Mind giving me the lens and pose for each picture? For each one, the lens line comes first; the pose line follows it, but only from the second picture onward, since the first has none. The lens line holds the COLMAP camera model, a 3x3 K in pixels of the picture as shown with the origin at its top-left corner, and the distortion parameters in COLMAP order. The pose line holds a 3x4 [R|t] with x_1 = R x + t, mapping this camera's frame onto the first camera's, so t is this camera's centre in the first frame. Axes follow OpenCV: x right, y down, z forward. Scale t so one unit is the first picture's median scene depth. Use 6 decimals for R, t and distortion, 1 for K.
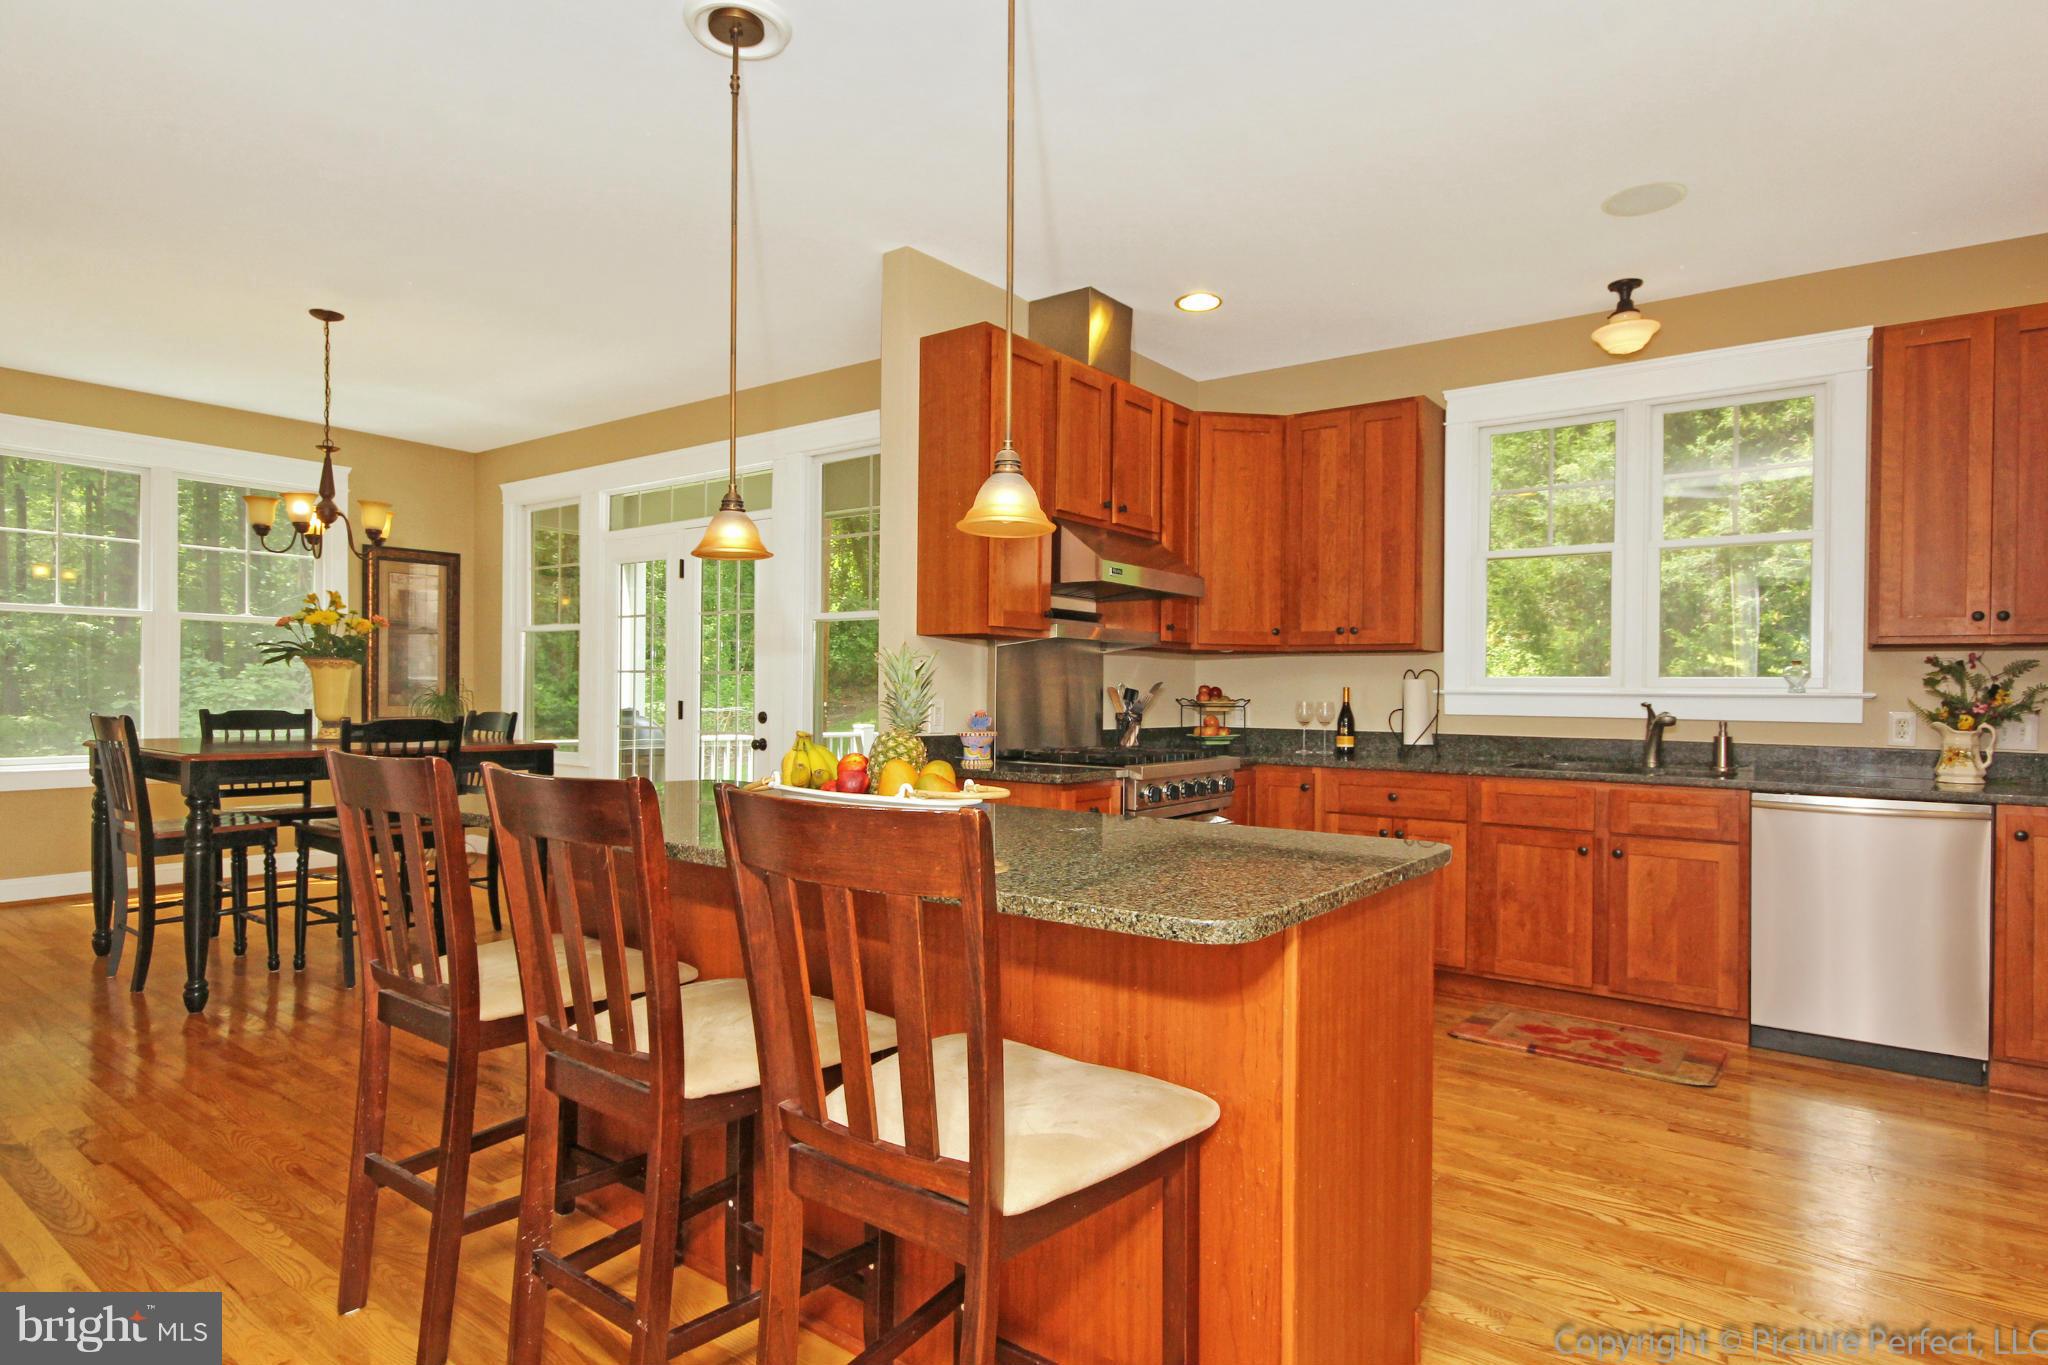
lens RADIAL K [[1090.2, 0, 1061.3], [0, 1090.2, 751.5], [0, 0, 1]] dist [0.000377, 0.003351]
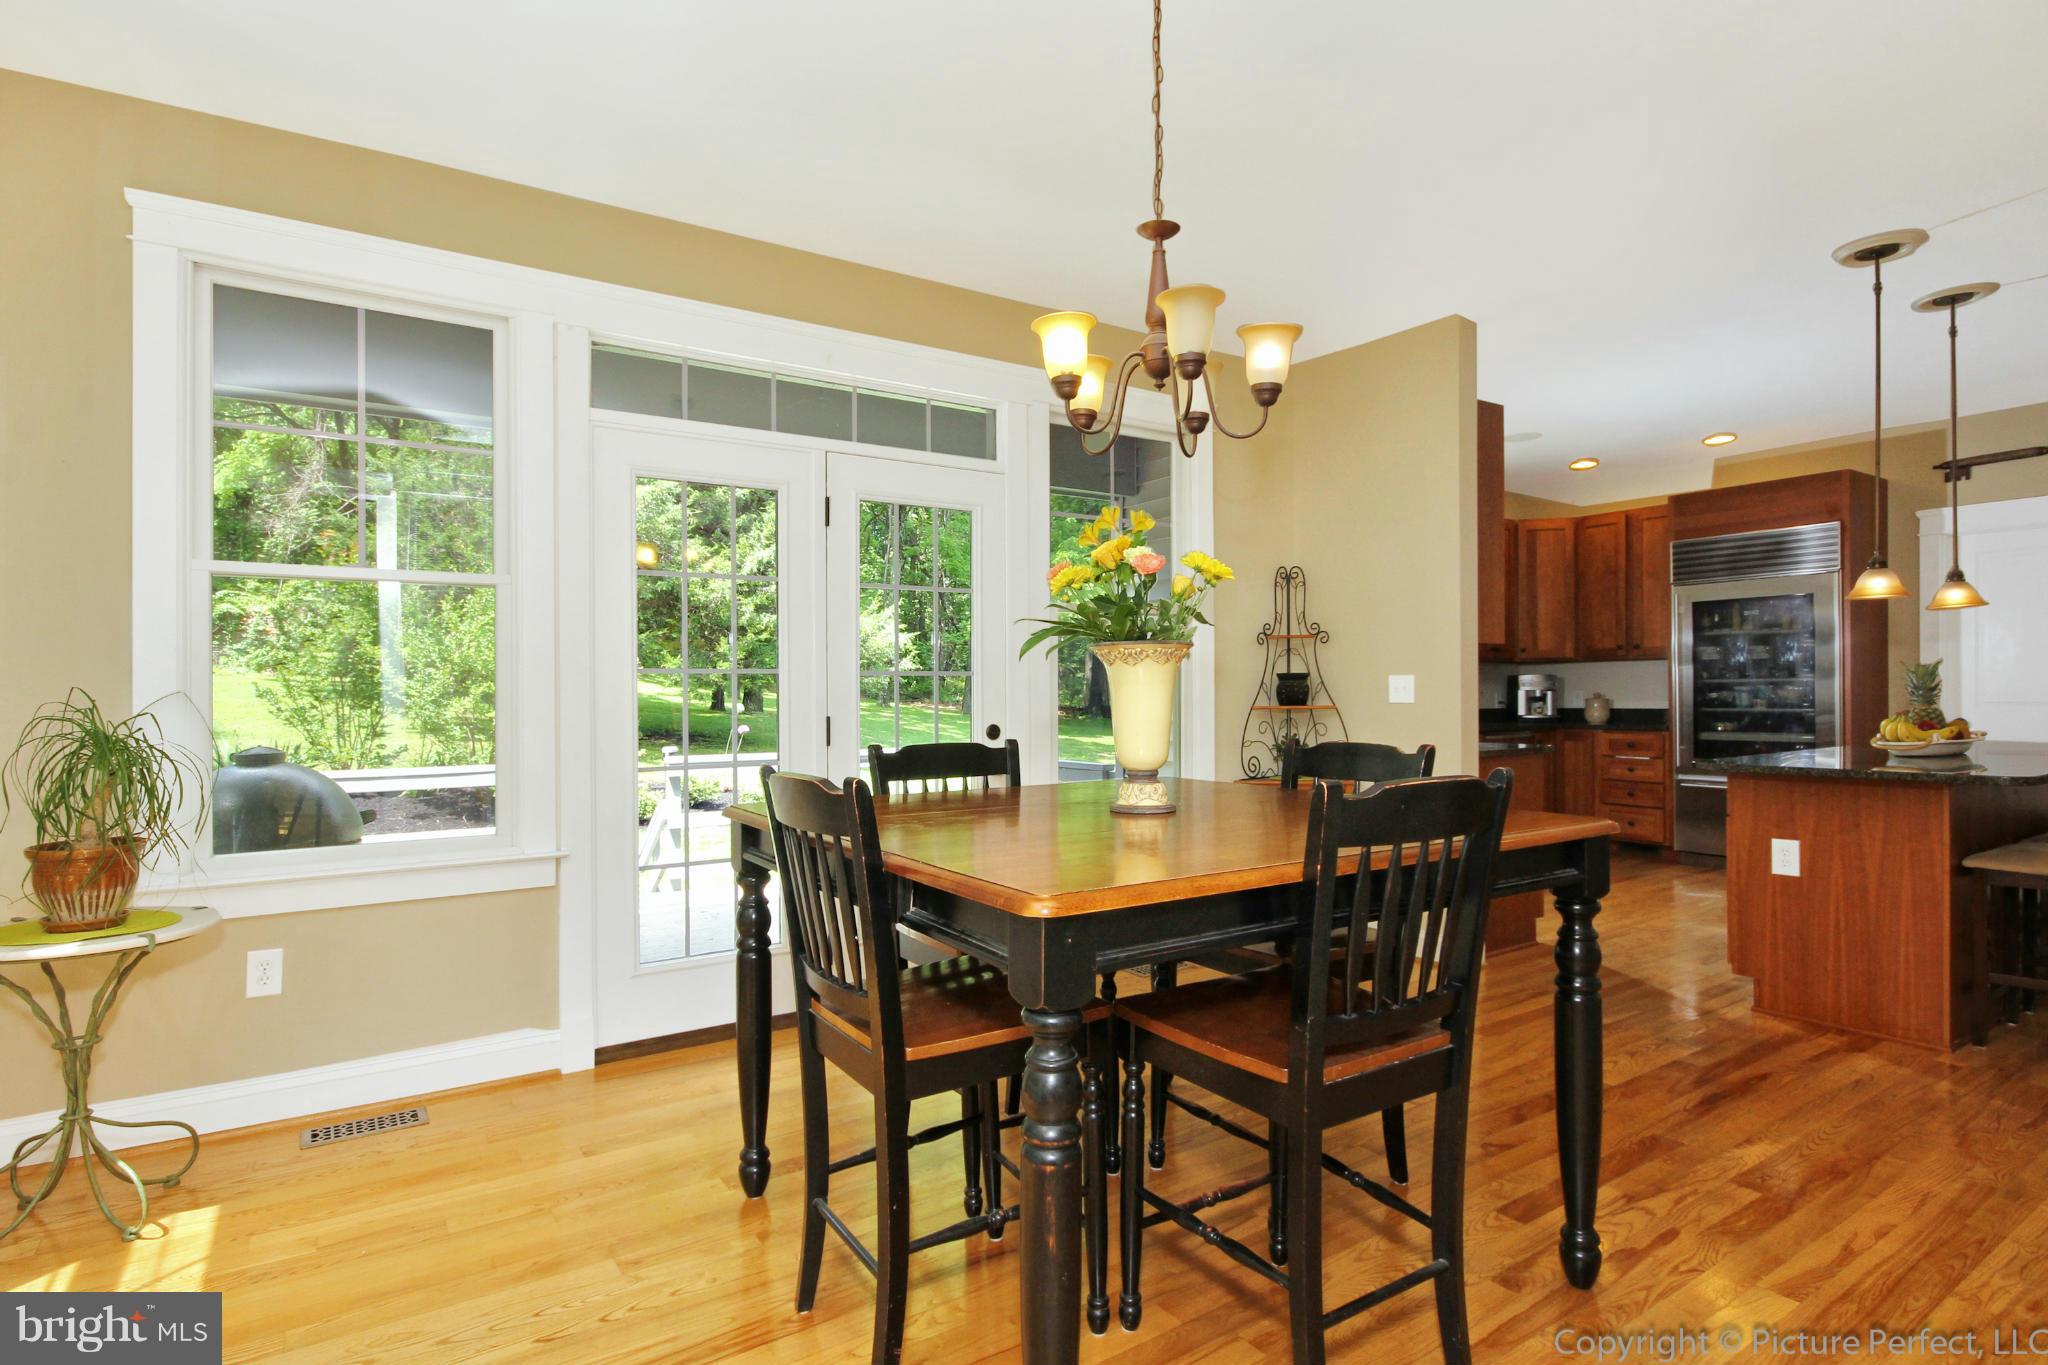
lens RADIAL K [[1006.4, 0, 1015.2], [0, 1006.4, 698.3], [0, 0, 1]] dist [-0.003925, -0.004043]
pose [[0.343082, -0.023941, 0.939000, -1.199329], [0.062387, 0.998048, 0.002652, -0.070958], [-0.937231, 0.057672, 0.343906, 0.954701]]
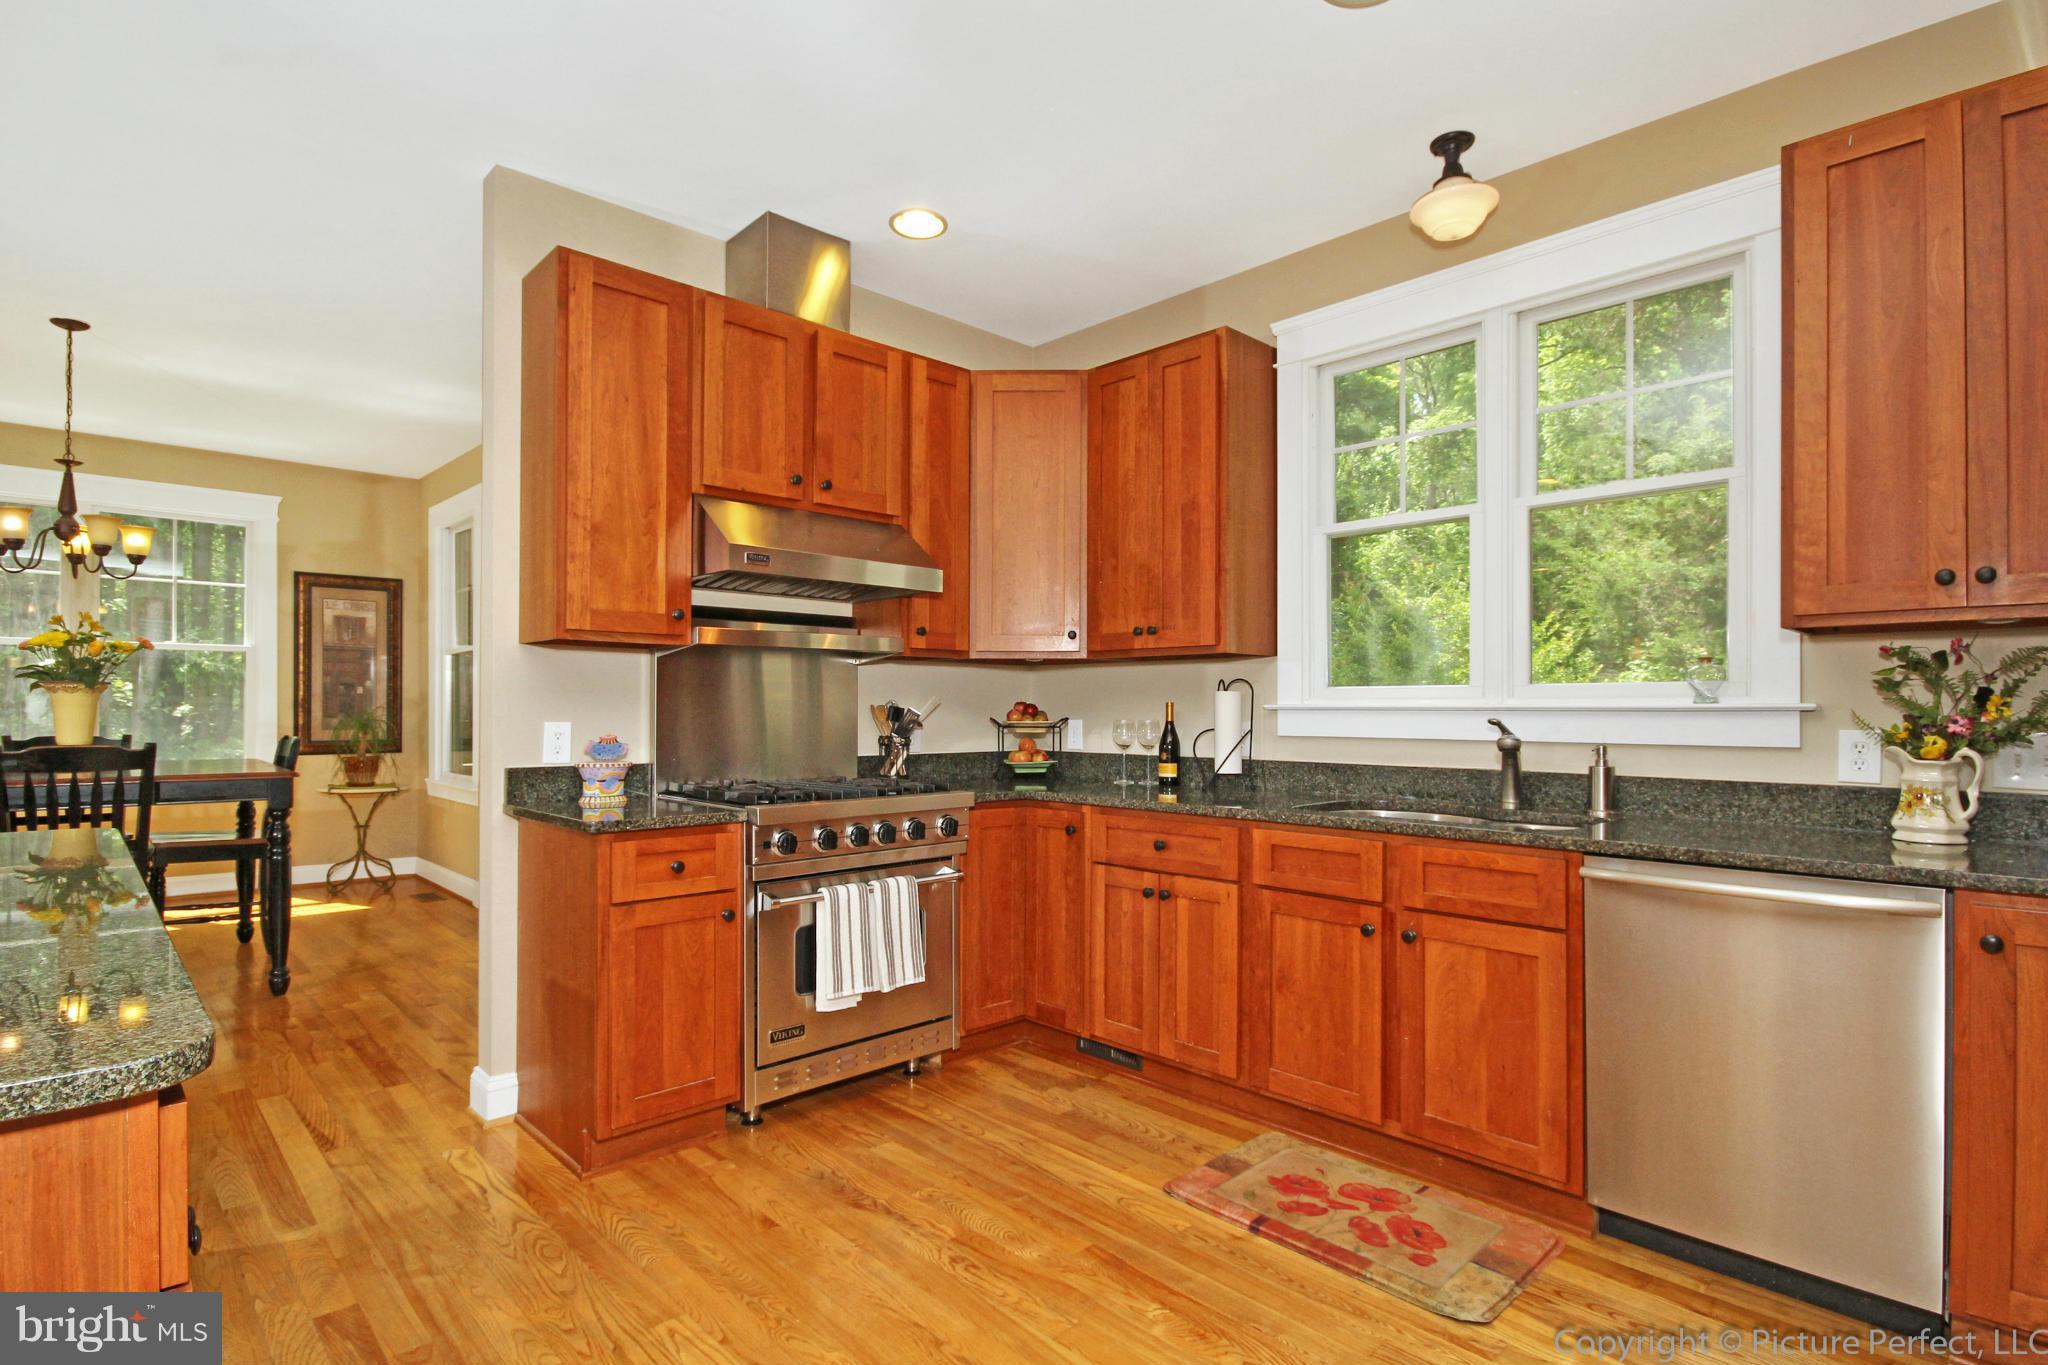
lens RADIAL K [[1006.4, 0, 1075.5], [0, 1006.4, 753.8], [0, 0, 1]] dist [-0.003925, -0.004043]
pose [[0.988785, -0.001817, -0.149338, 0.341990], [-0.000157, 0.999913, -0.013210, -0.012656], [0.149349, 0.013086, 0.988698, 0.287028]]
